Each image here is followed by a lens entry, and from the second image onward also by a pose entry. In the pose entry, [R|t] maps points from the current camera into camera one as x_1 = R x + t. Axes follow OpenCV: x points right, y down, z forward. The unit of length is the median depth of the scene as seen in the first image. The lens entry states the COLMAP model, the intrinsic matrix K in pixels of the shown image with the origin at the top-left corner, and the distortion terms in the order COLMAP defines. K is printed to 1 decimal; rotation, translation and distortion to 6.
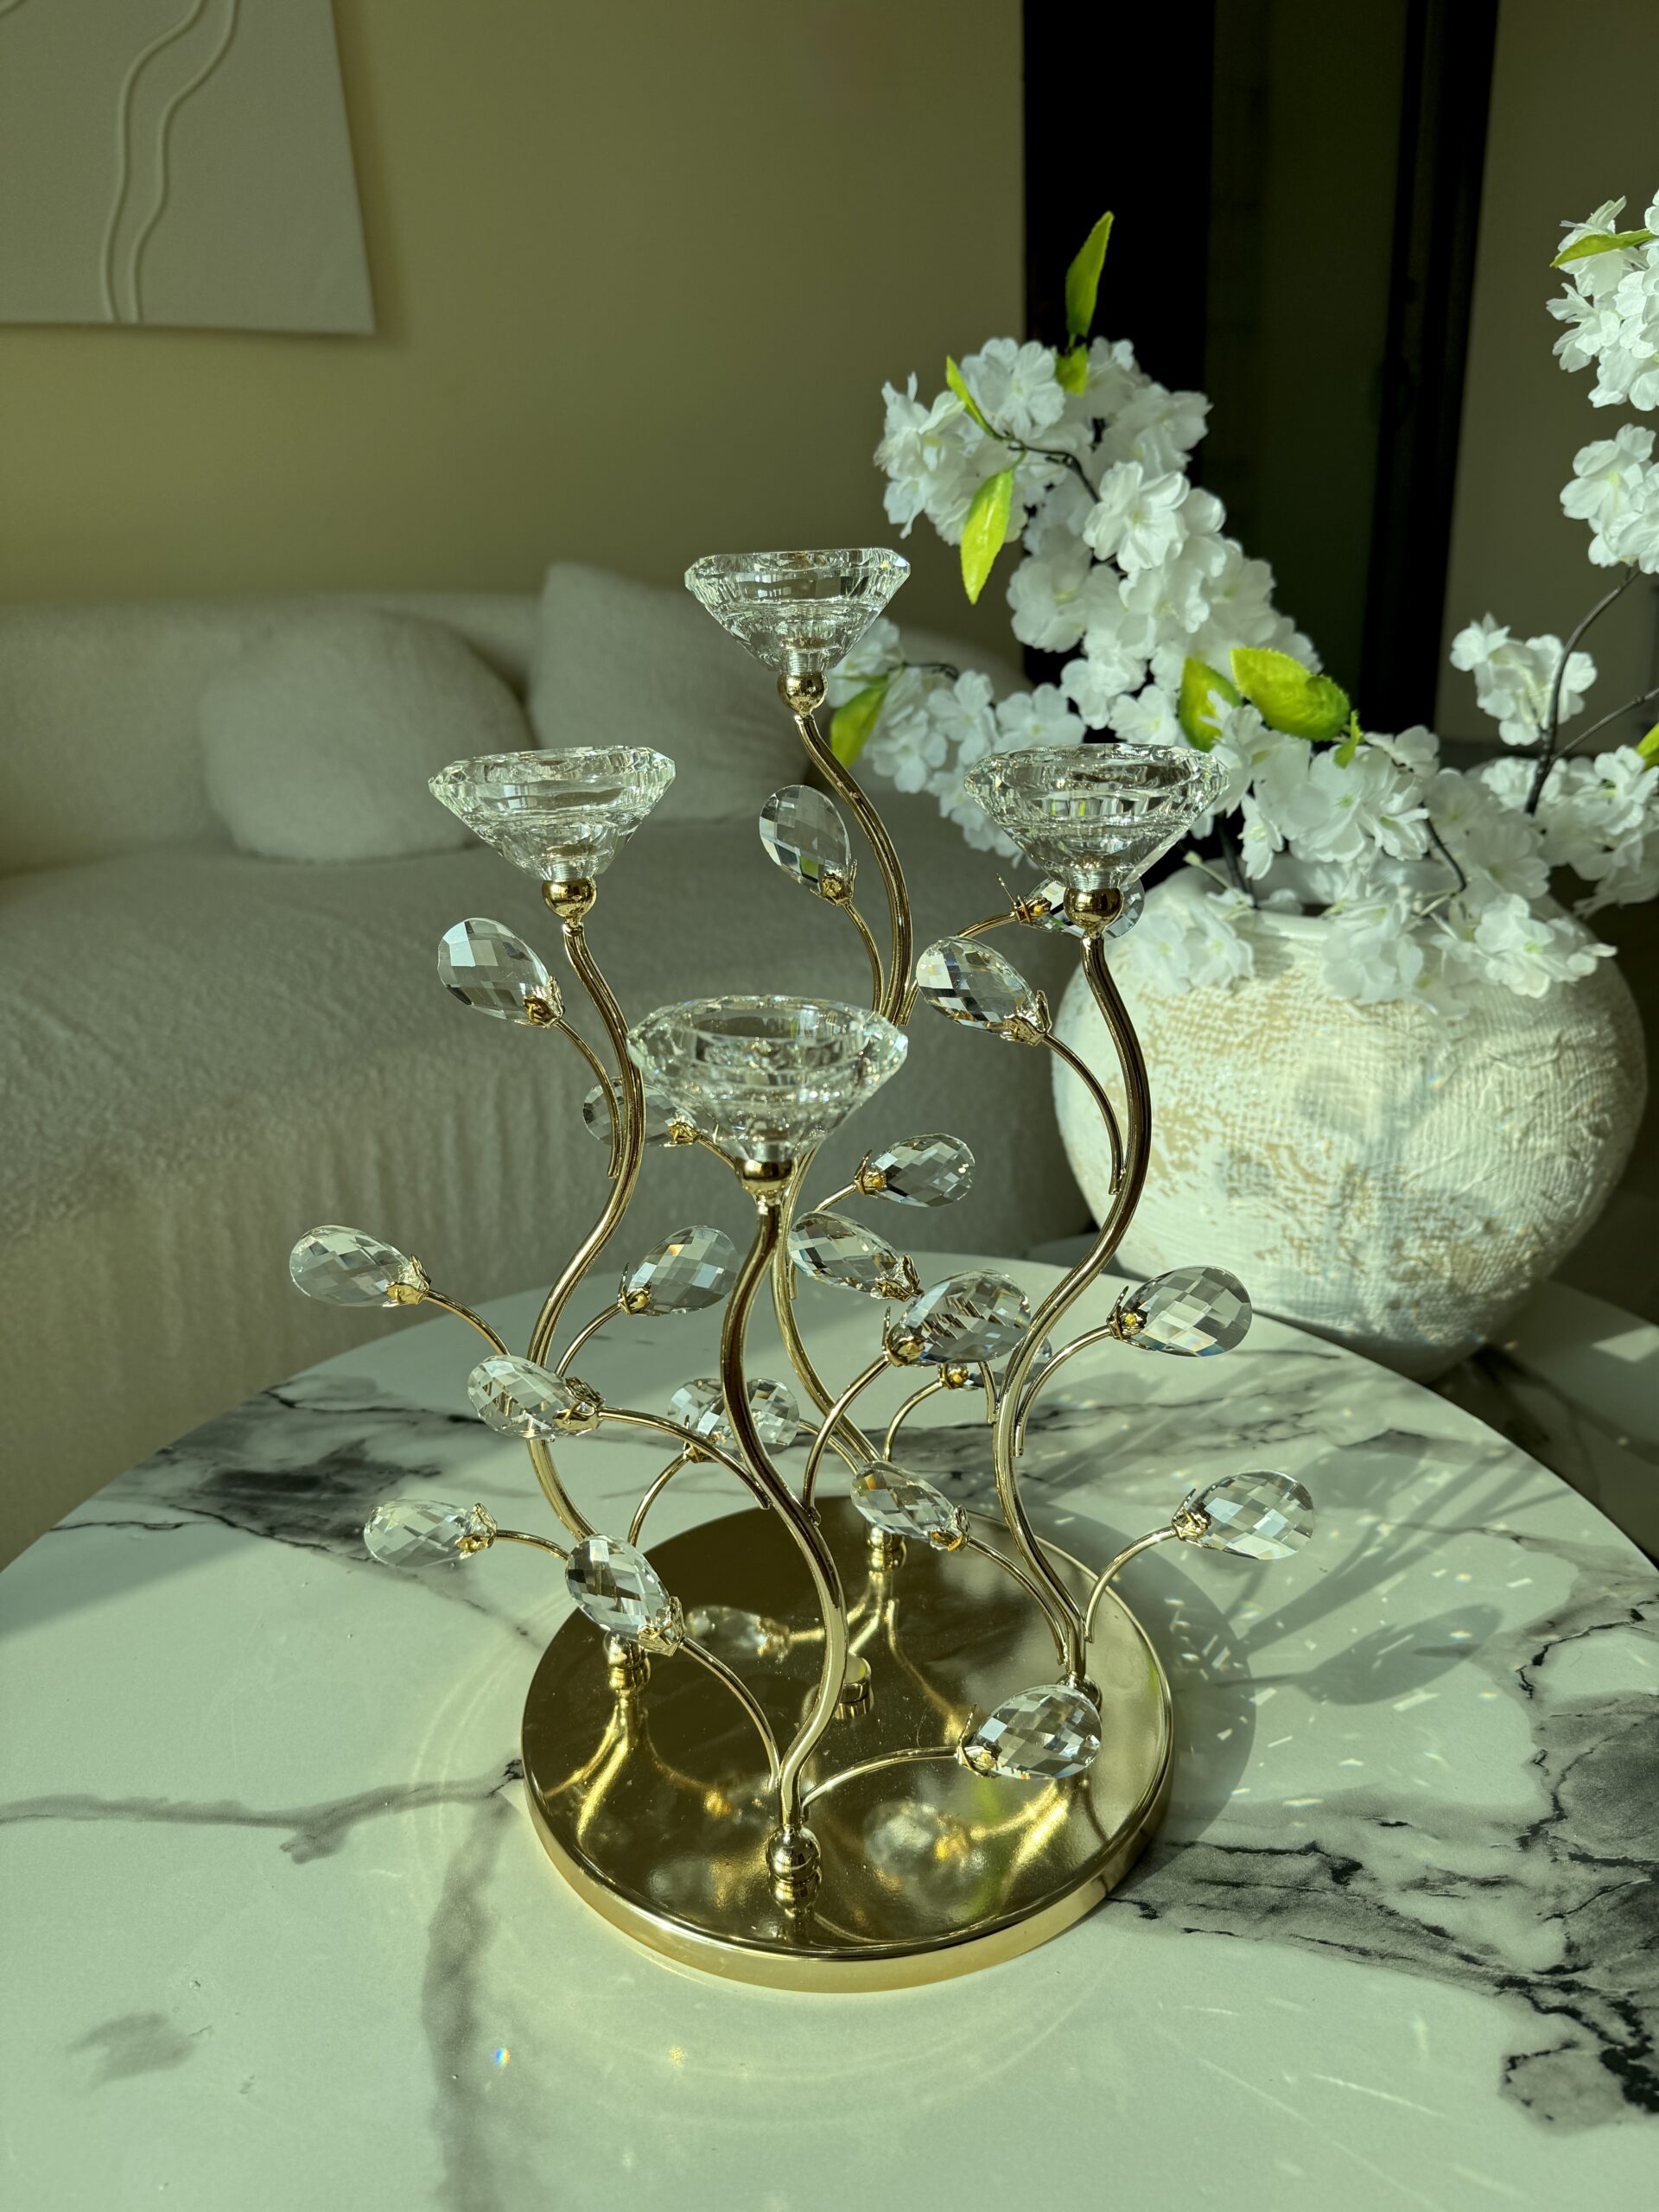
lens RADIAL K [[1563.2, 0, 831.5], [0, 1563.2, 1103.1], [0, 0, 1]] dist [0.187126, -0.453792]
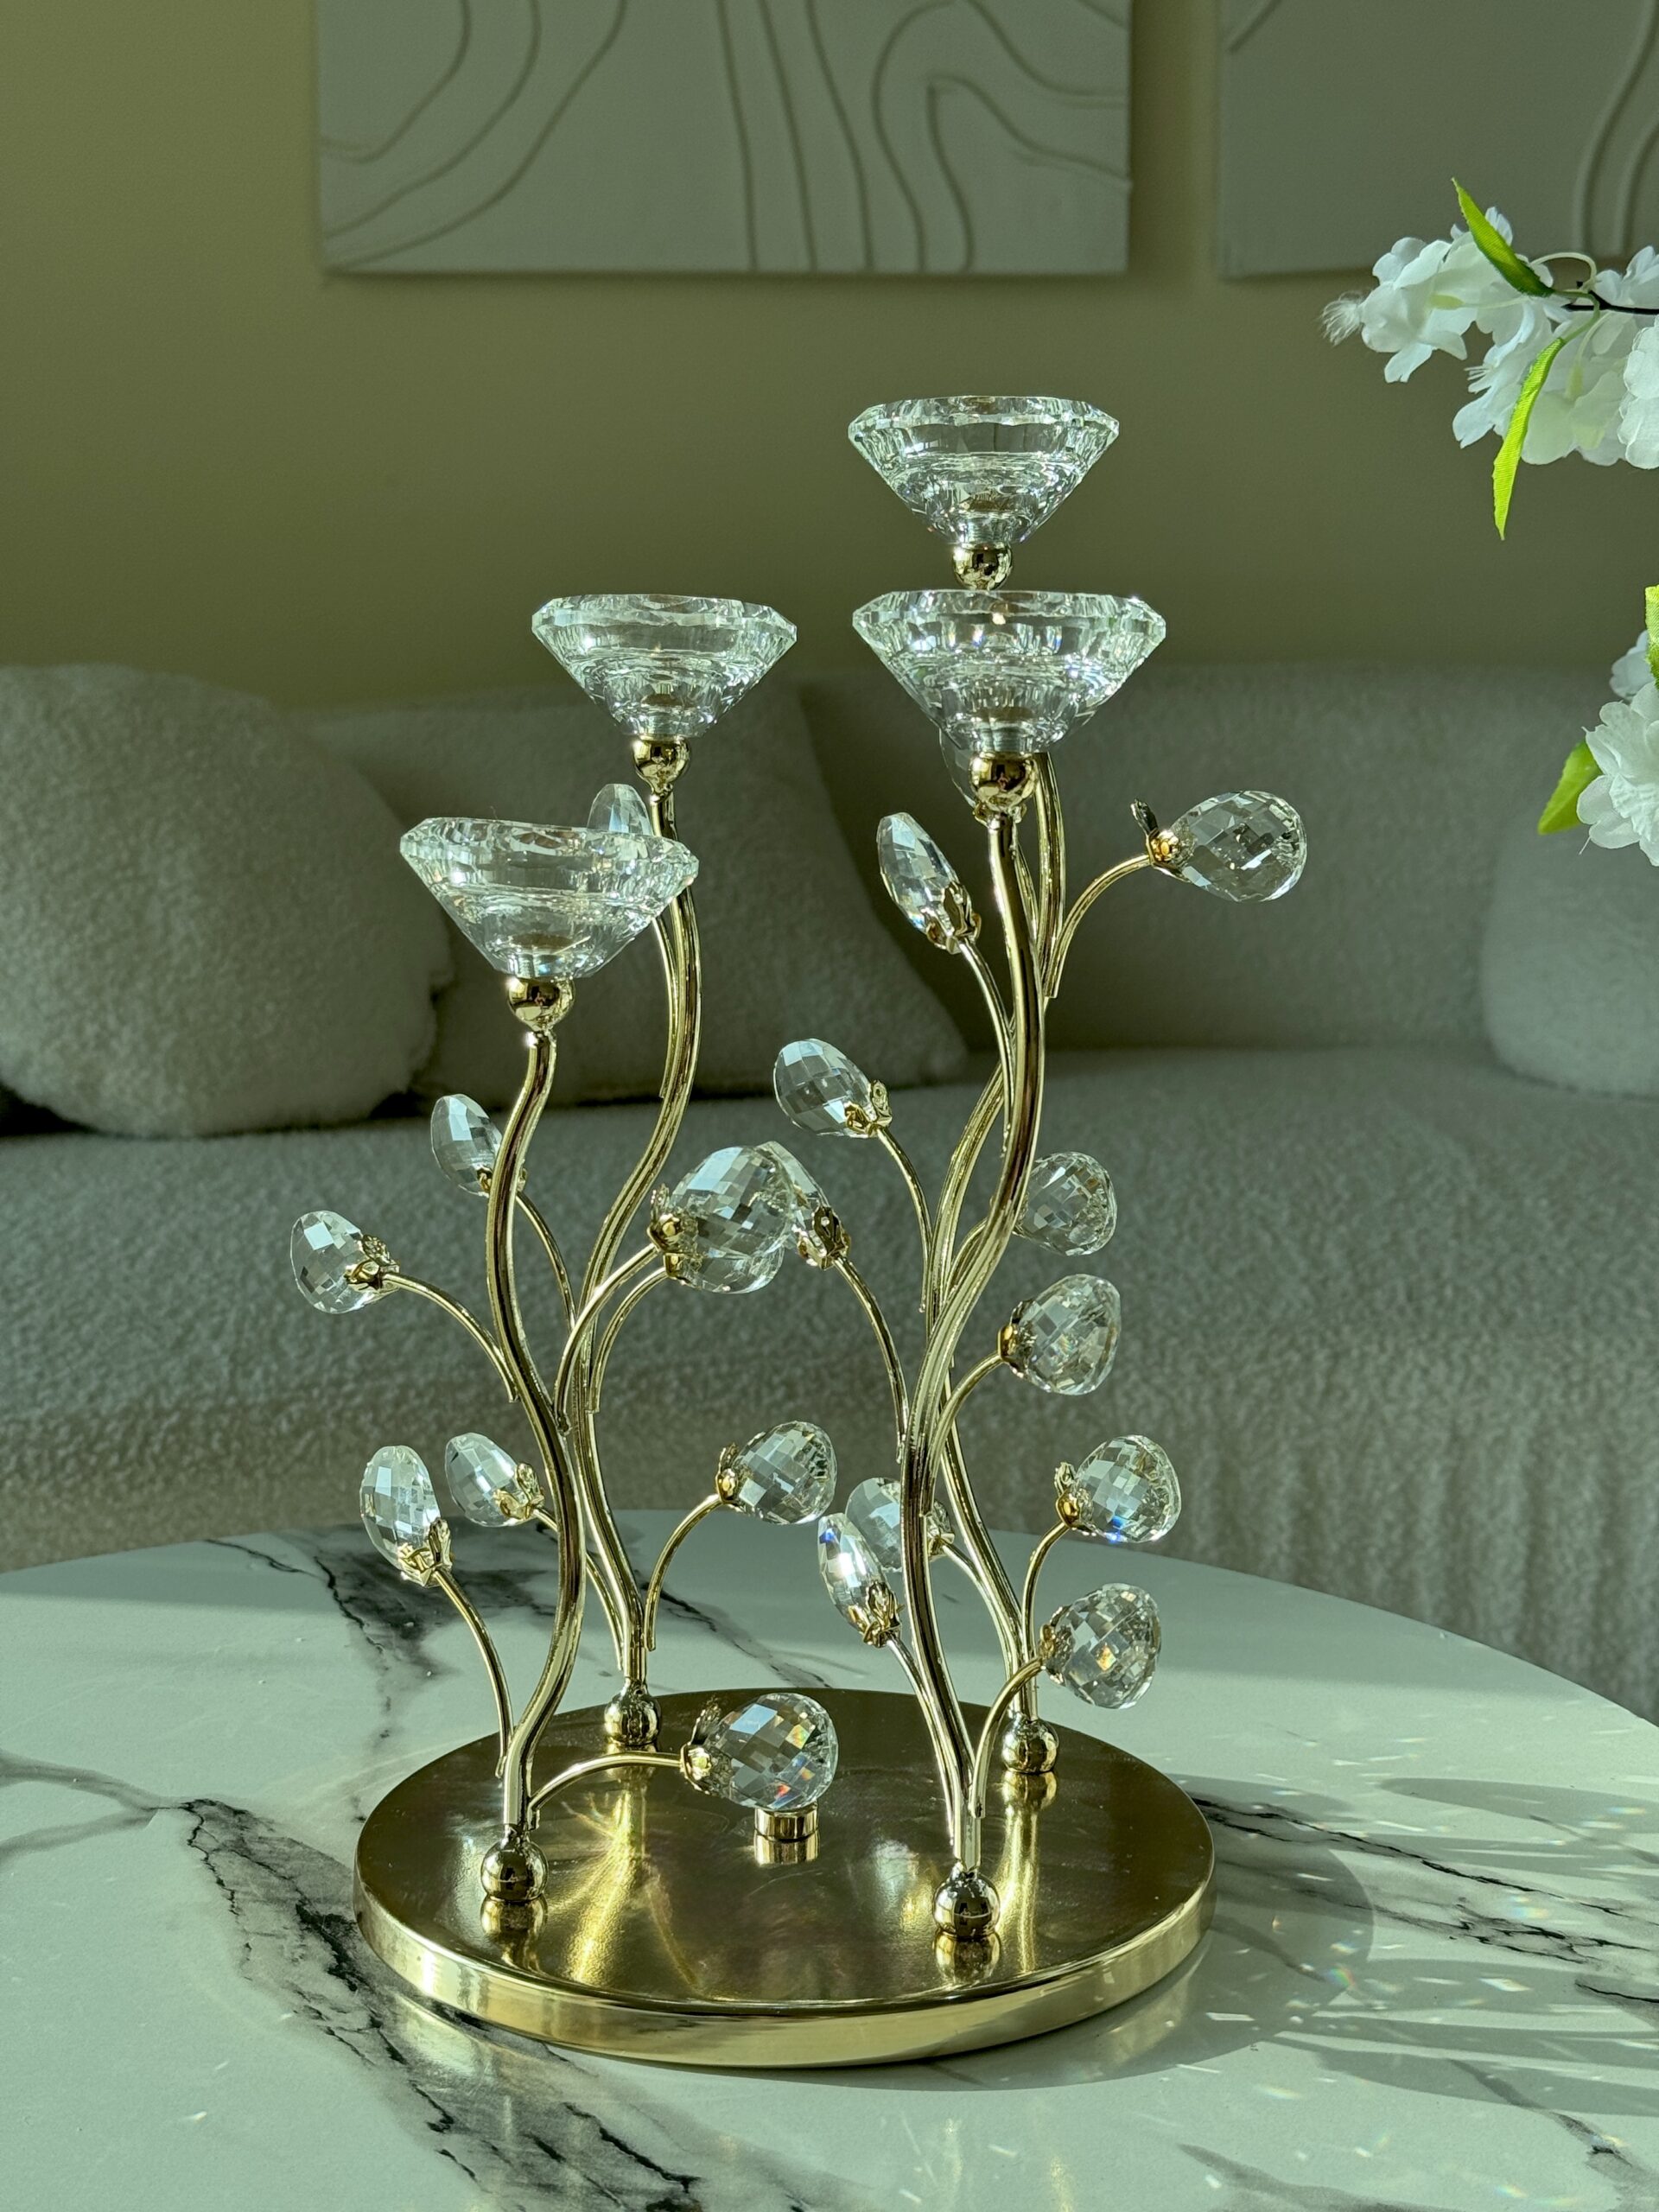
lens RADIAL K [[3114.2, 0, 835.1], [0, 3114.2, 1105.9], [0, 0, 1]] dist [0.148694, -0.053315]
pose [[0.688537, 0.138958, -0.711764, 0.781198], [-0.282404, 0.955372, -0.086670, 0.084271], [0.667956, 0.260680, 0.697051, -0.005458]]
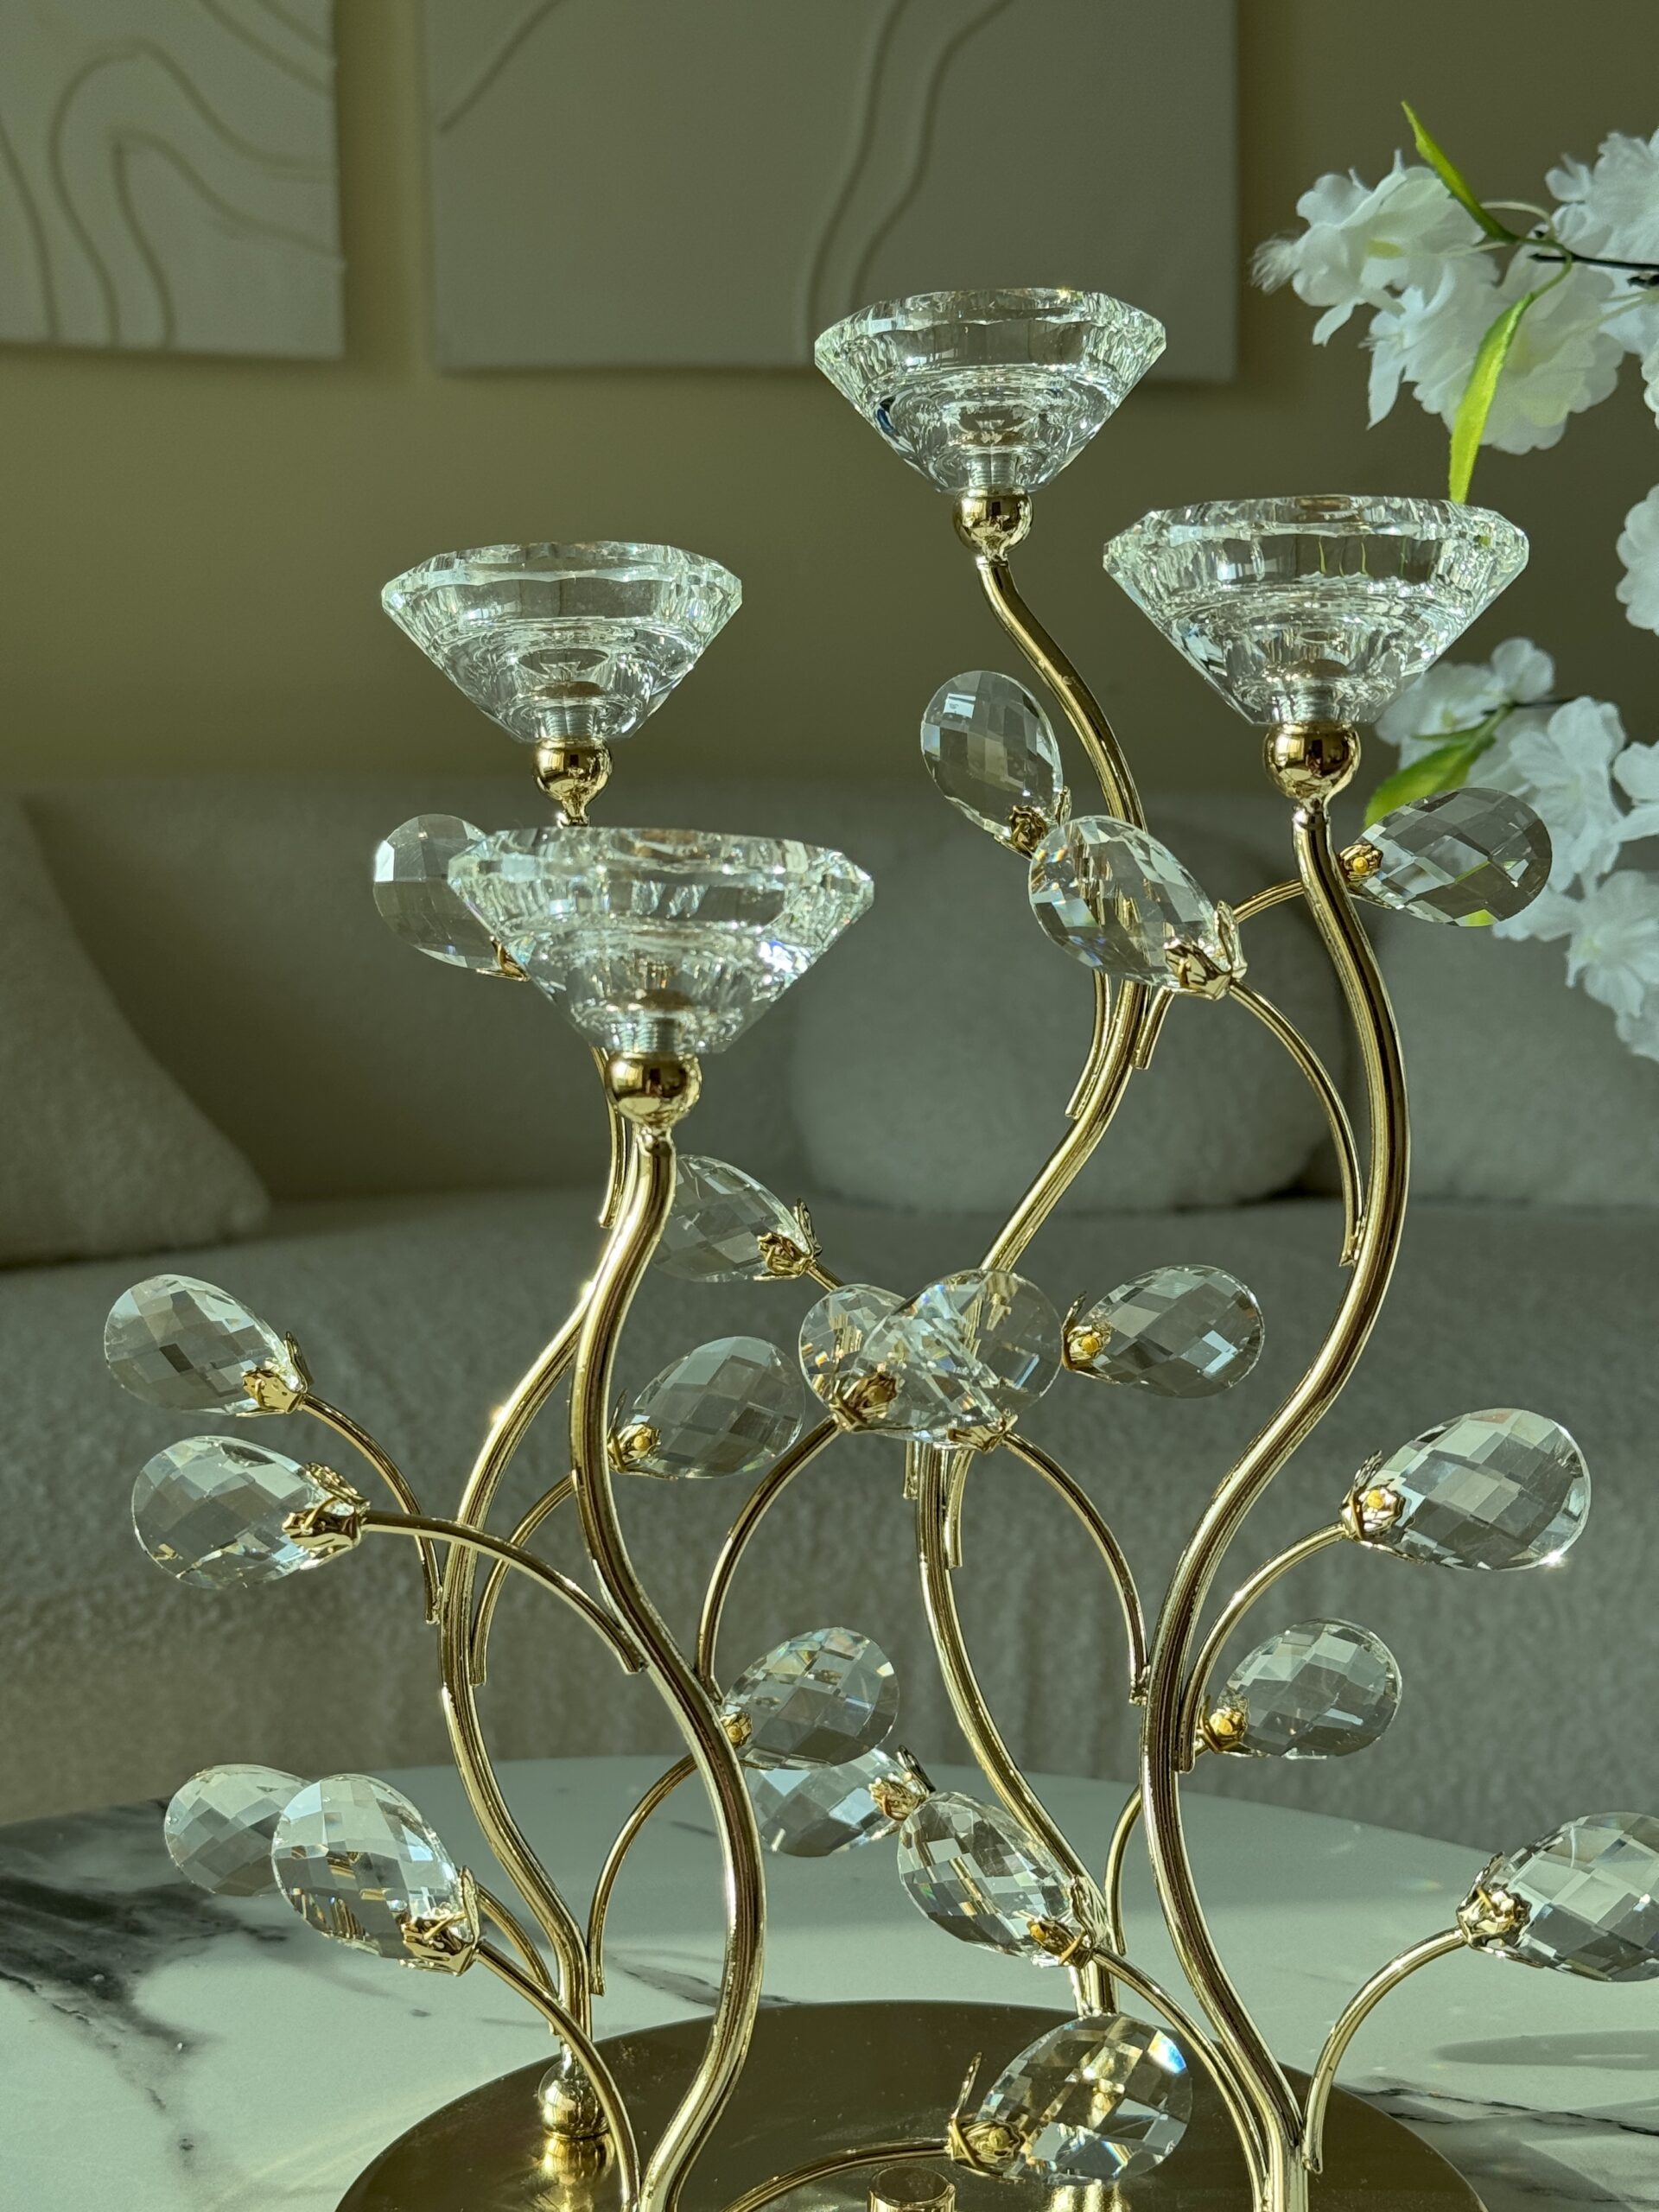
lens RADIAL K [[3126.1, 0, 839.3], [0, 3126.1, 1100.5], [0, 0, 1]] dist [0.178920, -0.388904]
pose [[0.888583, 0.070175, -0.453317, 0.377730], [-0.185345, 0.958894, -0.214870, 0.137477], [0.419604, 0.274950, 0.865063, 0.023067]]
